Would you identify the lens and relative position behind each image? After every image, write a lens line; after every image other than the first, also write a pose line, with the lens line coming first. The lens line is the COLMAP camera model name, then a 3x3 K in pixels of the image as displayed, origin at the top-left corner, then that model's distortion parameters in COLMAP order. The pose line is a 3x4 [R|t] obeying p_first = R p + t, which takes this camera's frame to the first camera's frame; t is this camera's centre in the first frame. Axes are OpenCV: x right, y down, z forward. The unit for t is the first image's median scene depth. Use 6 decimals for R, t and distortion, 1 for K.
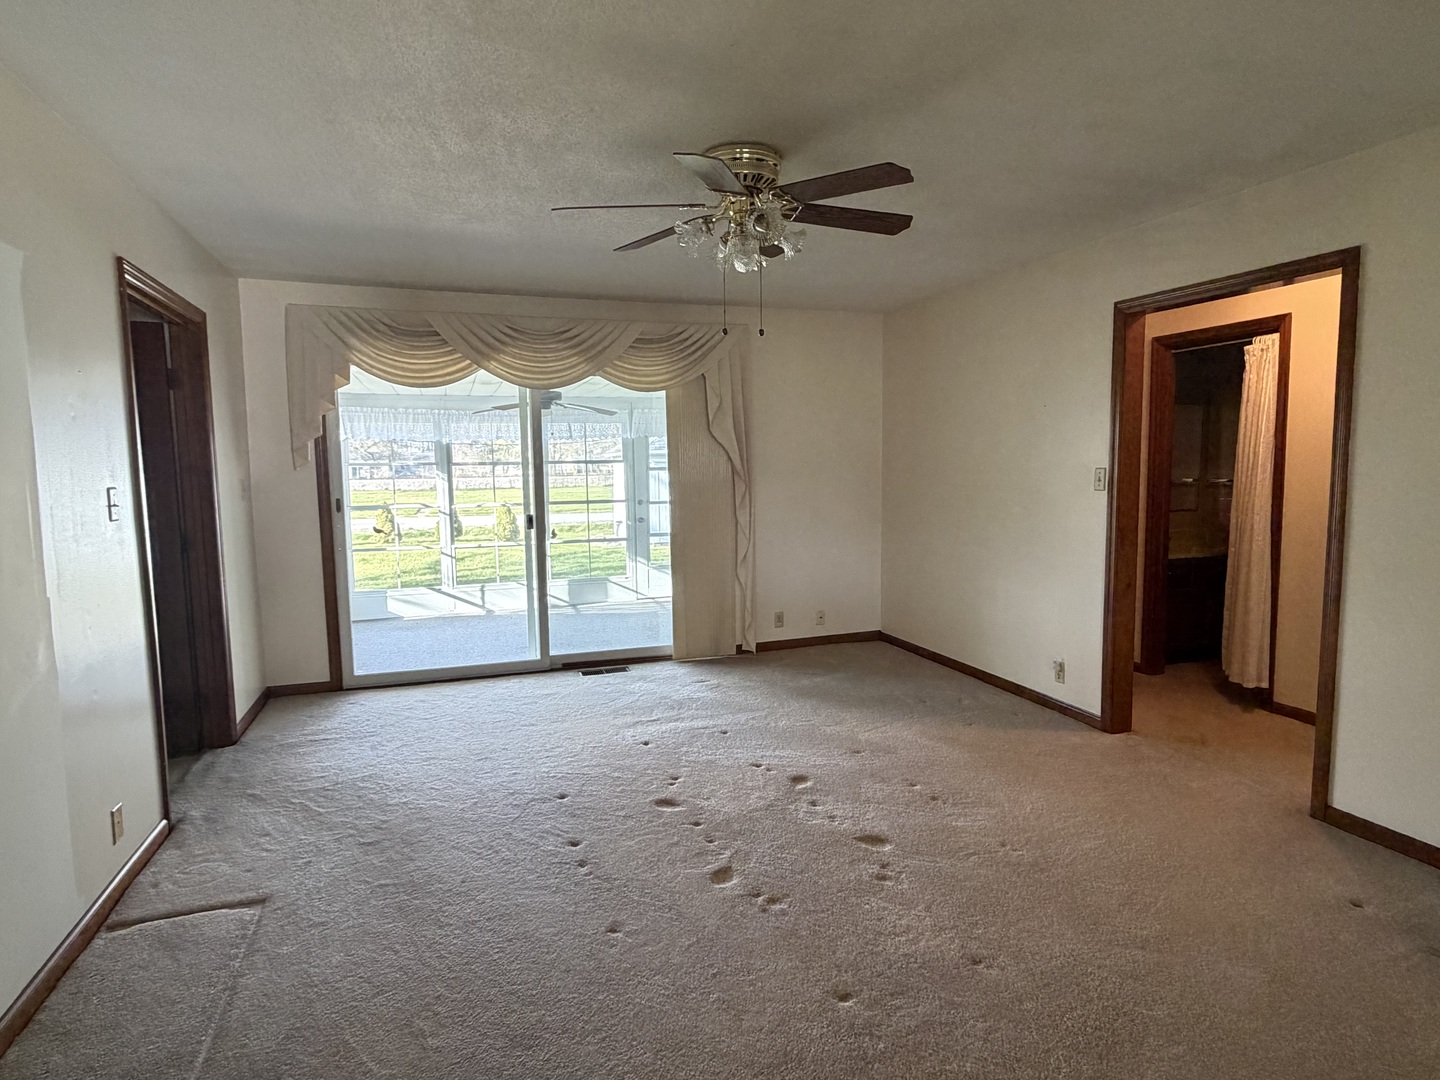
lens RADIAL K [[795.6, 0, 720.0], [0, 795.6, 540.0], [0, 0, 1]] dist [-0.001531, 0.000607]
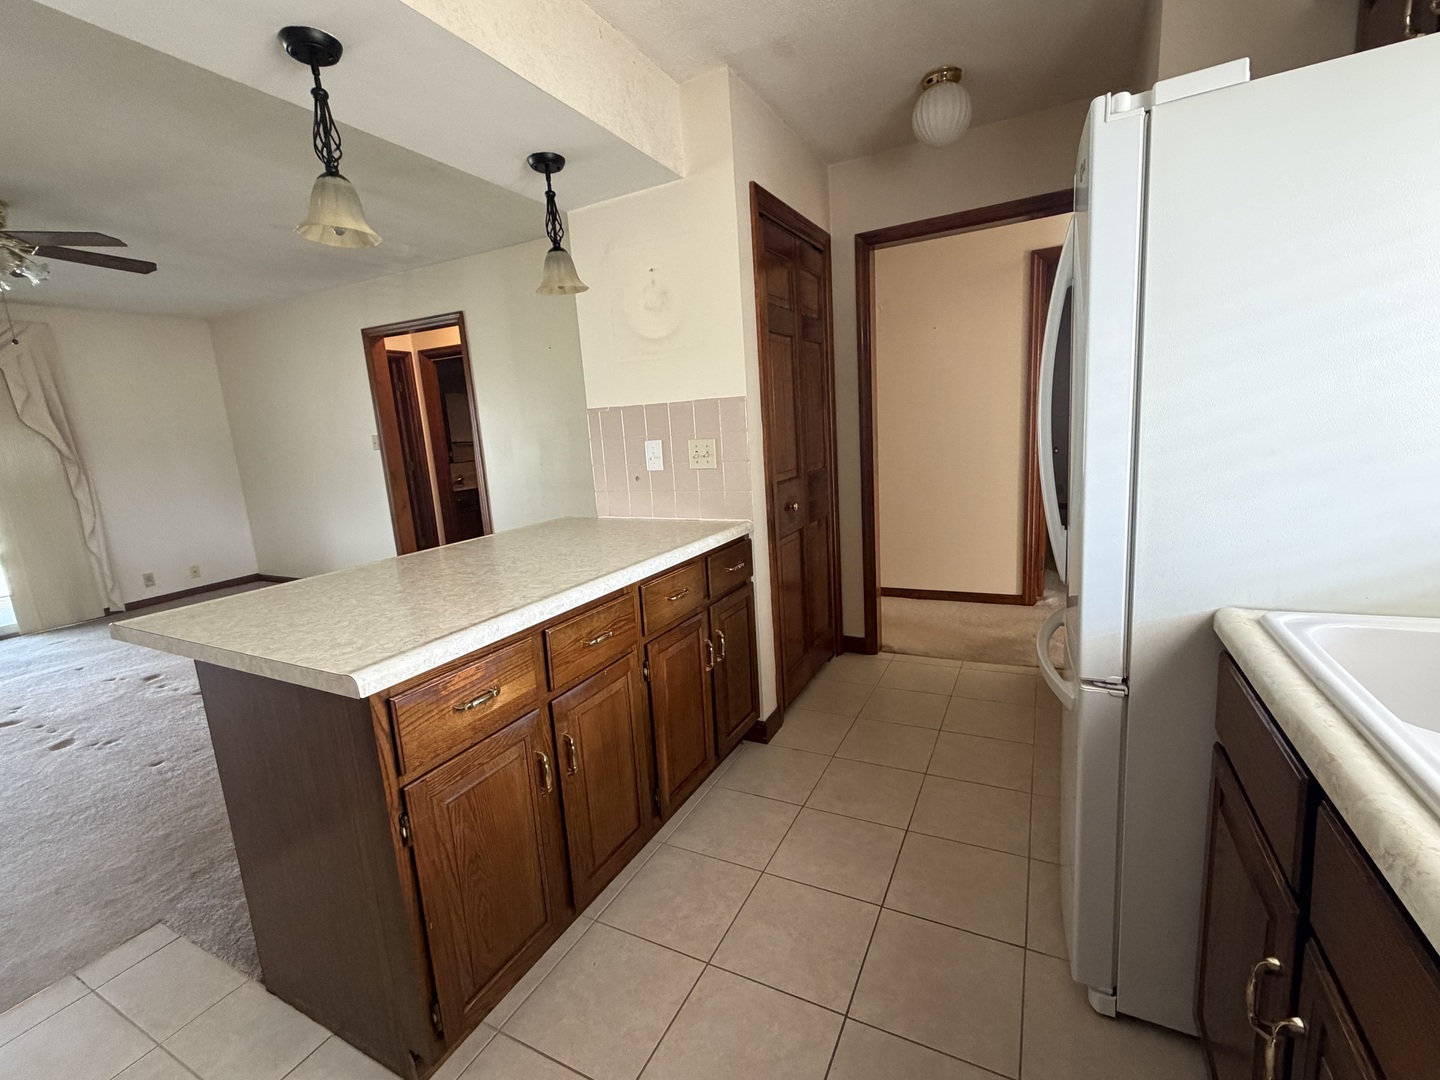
lens RADIAL K [[632.5, 0, 720.0], [0, 632.5, 540.0], [0, 0, 1]] dist [0.001548, -0.001200]
pose [[0.724769, -0.160903, 0.669941, 0.083996], [0.119795, 0.986967, 0.107447, 0.050931], [-0.678498, 0.002382, 0.734598, -0.319994]]
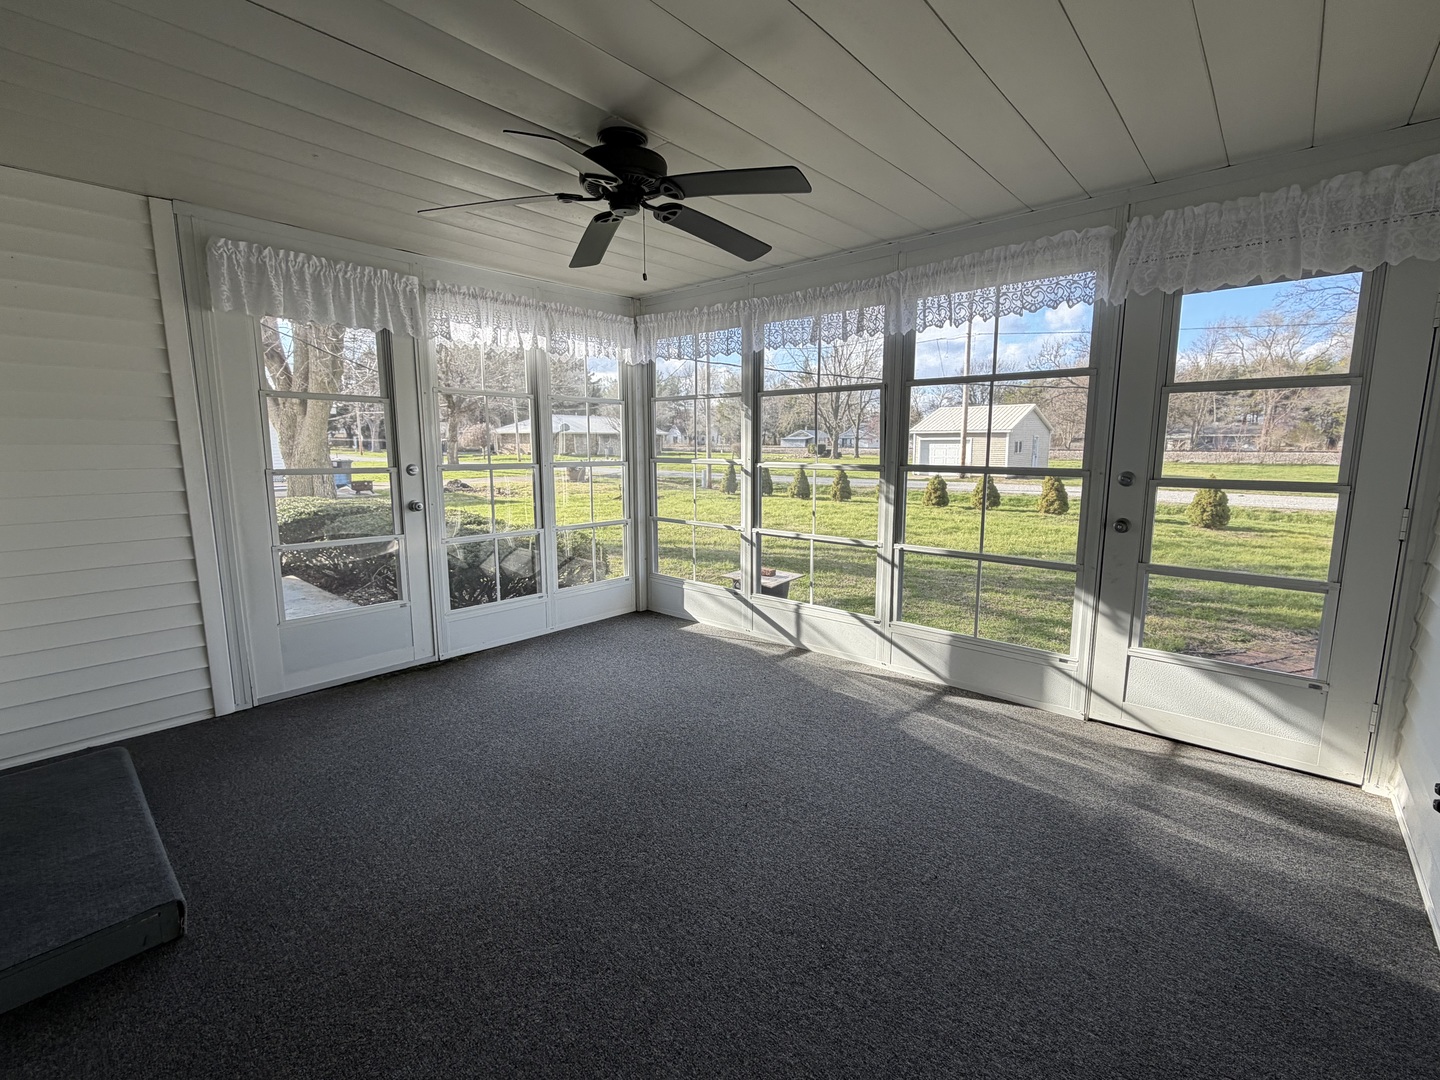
lens RADIAL K [[632.5, 0, 720.0], [0, 632.5, 540.0], [0, 0, 1]] dist [0.001548, -0.001200]
pose [[0.491971, 0.146015, -0.858280, 0.135772], [-0.091659, 0.989044, 0.115721, -0.069486], [0.865773, 0.021738, 0.499964, 1.326911]]
